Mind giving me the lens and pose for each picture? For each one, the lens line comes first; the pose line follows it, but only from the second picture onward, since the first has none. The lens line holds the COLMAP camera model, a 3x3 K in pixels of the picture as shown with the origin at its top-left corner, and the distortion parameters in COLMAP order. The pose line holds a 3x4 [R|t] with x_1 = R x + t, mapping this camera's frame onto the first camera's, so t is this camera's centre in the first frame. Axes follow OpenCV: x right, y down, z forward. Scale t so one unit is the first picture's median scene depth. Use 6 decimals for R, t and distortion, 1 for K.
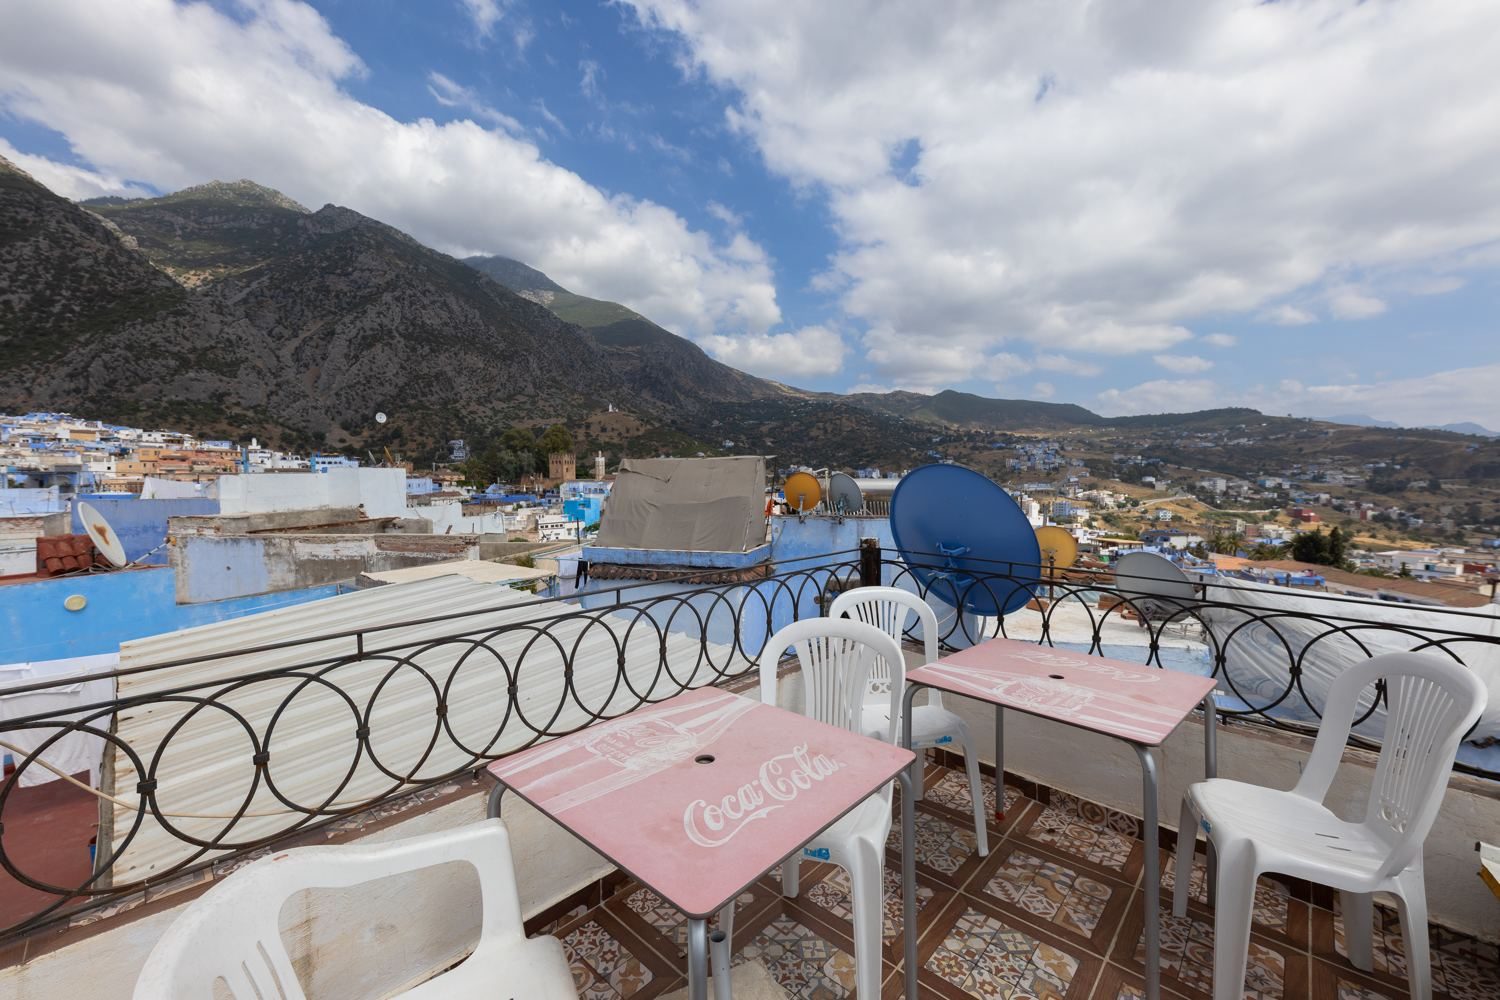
lens RADIAL K [[610.1, 0, 748.7], [0, 610.1, 496.0], [0, 0, 1]] dist [0.009373, -0.003289]
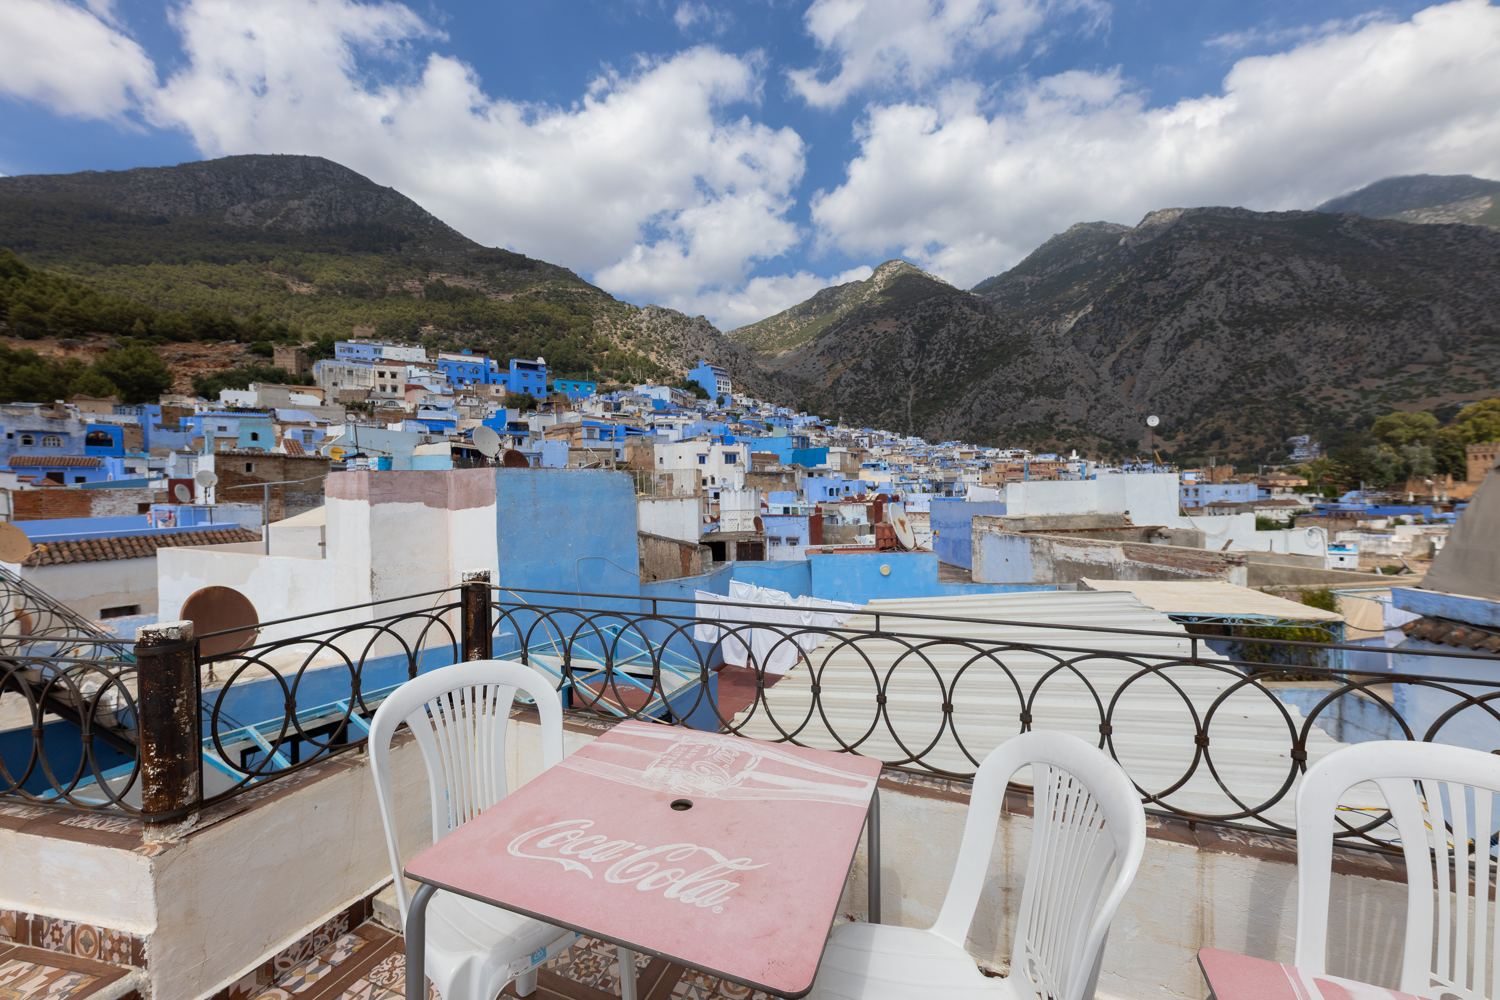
lens RADIAL K [[610.1, 0, 748.7], [0, 610.1, 496.0], [0, 0, 1]] dist [0.009373, -0.003289]
pose [[0.325397, 0.009507, -0.945530, 0.121079], [-0.018982, 0.999814, 0.003520, -0.003060], [0.945387, 0.016803, 0.325517, 0.122077]]
